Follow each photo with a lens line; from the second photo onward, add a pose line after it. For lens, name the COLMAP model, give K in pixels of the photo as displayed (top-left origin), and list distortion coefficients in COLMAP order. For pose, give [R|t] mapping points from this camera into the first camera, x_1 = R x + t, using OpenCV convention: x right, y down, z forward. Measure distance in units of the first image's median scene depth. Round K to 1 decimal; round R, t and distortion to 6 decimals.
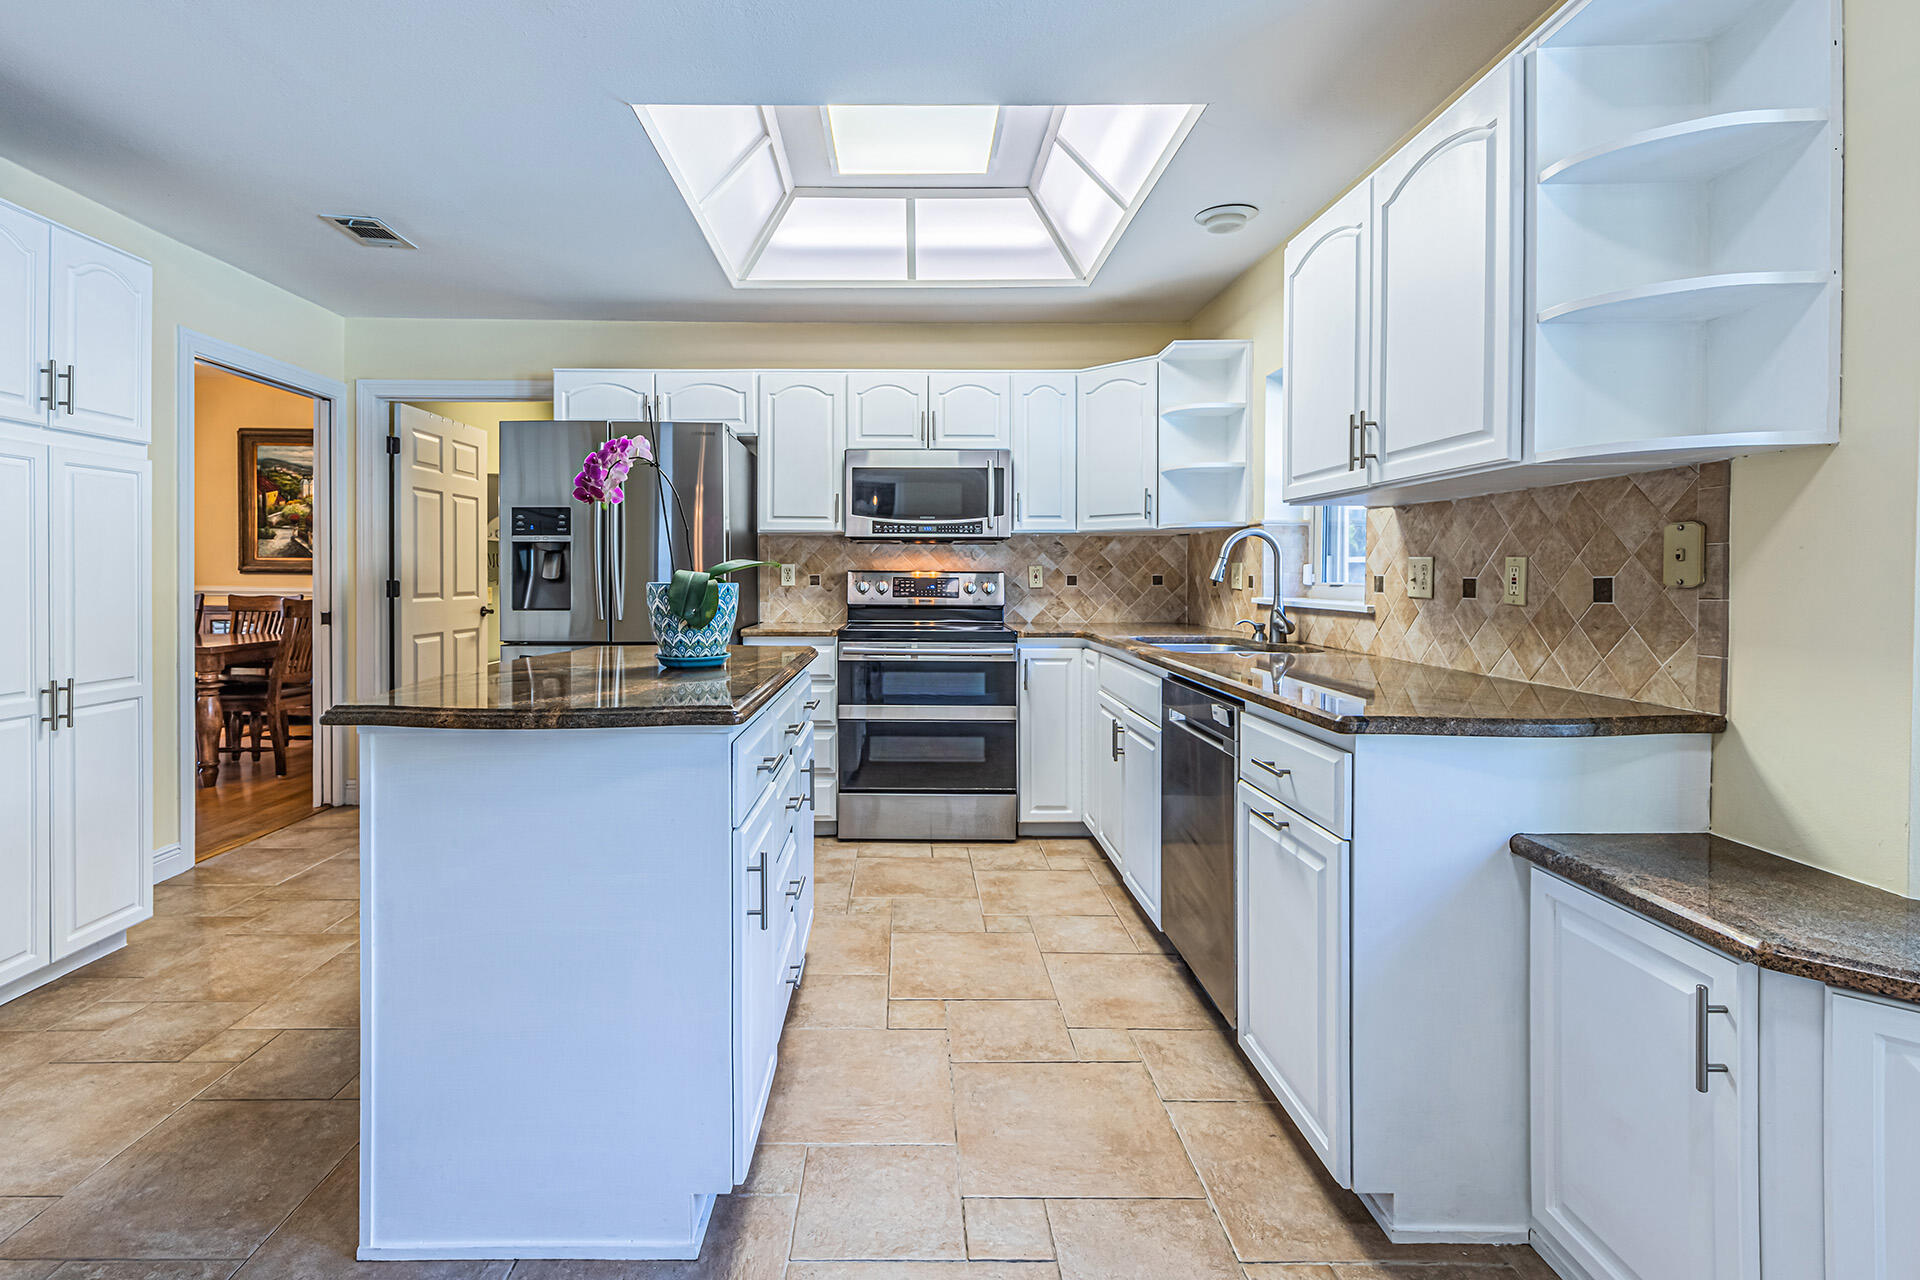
lens RADIAL K [[898.9, 0, 919.2], [0, 898.9, 579.9], [0, 0, 1]] dist [0.015663, -0.000510]
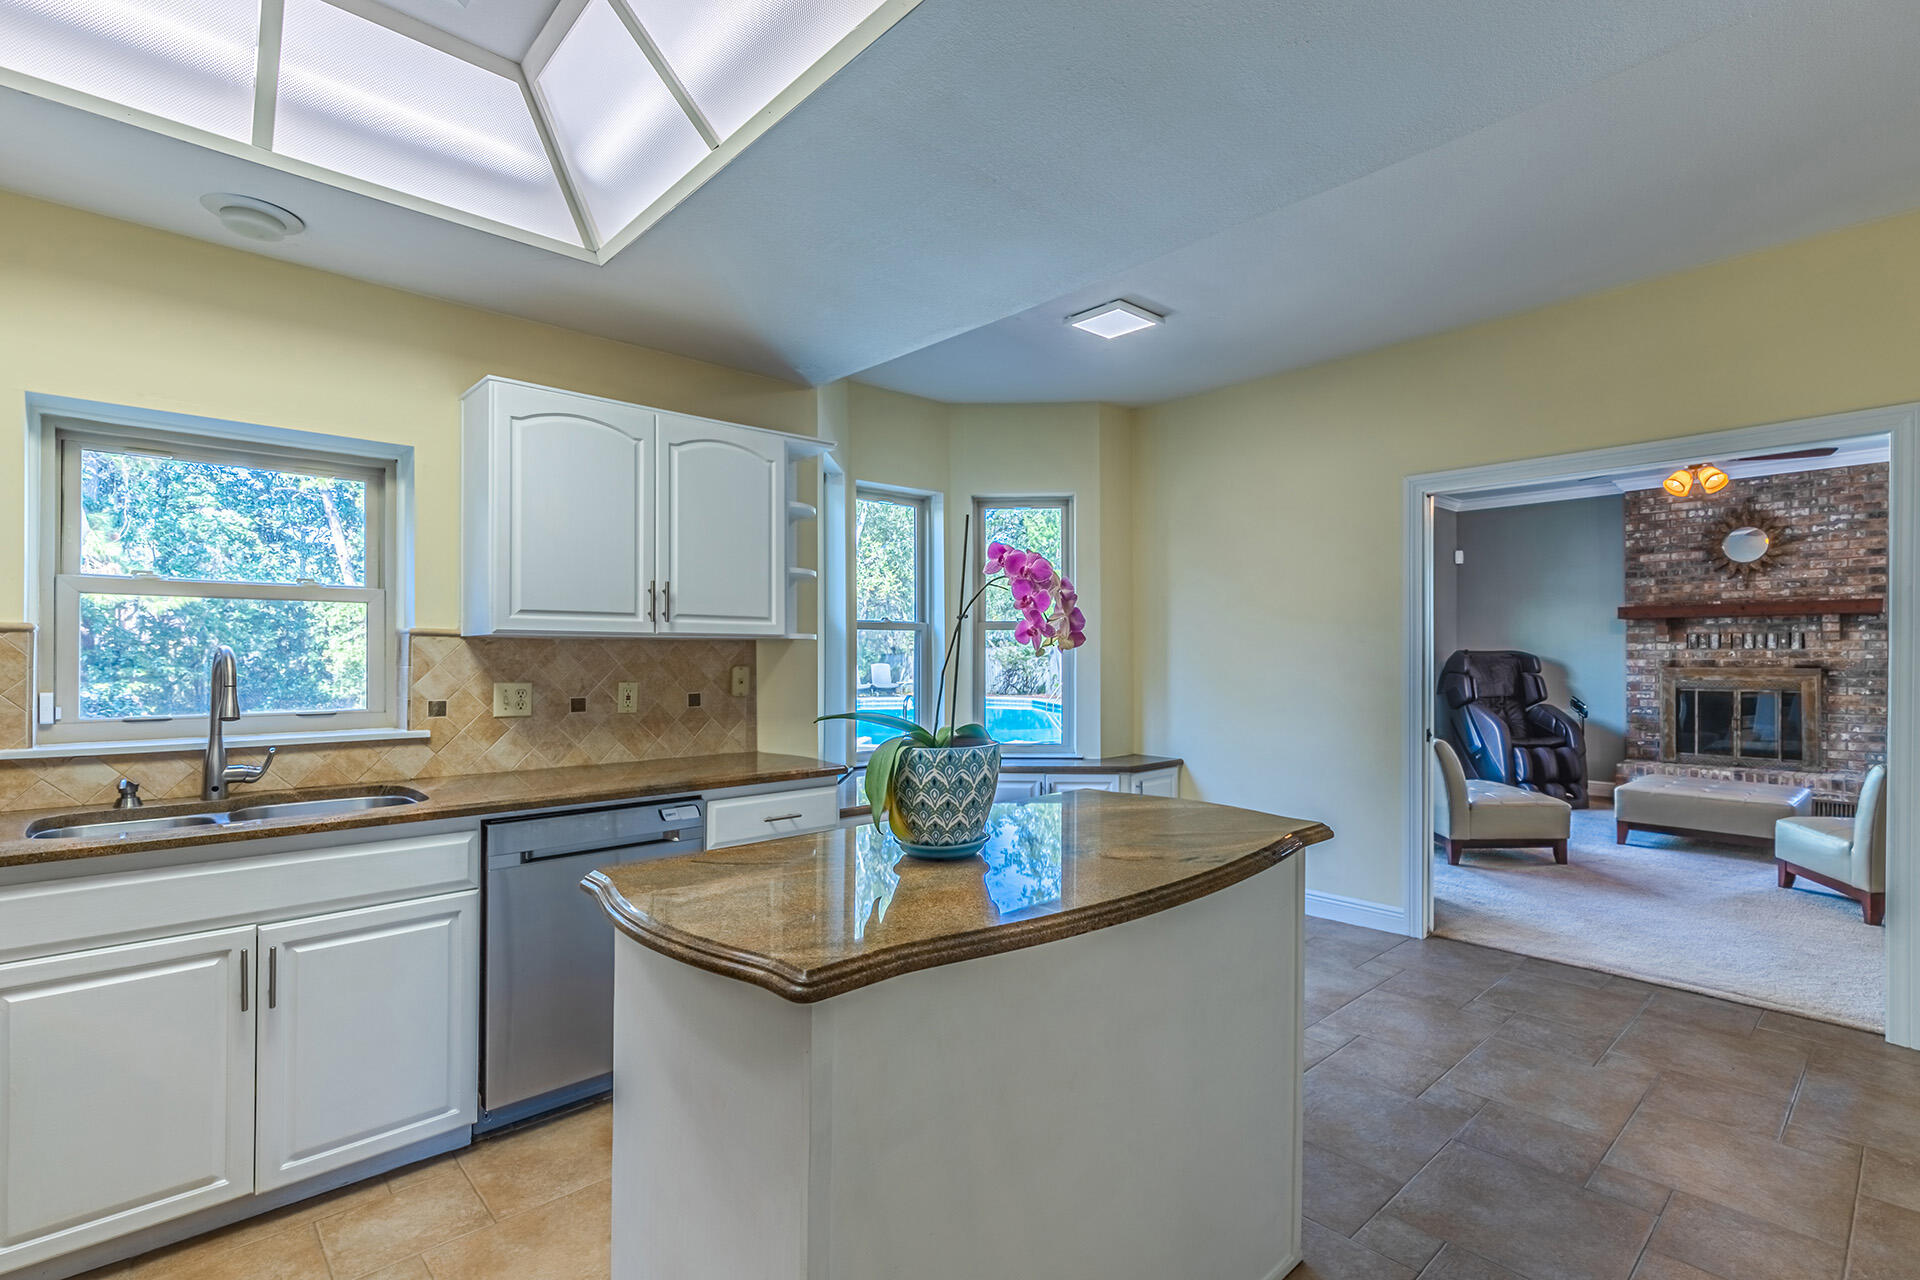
lens RADIAL K [[898.9, 0, 1033.4], [0, 898.9, 647.9], [0, 0, 1]] dist [0.015663, -0.000510]
pose [[-0.700983, 0.005870, 0.713154, -0.757364], [0.004128, 0.999983, -0.004174, -0.060985], [-0.713166, 0.000018, -0.700995, 1.286116]]
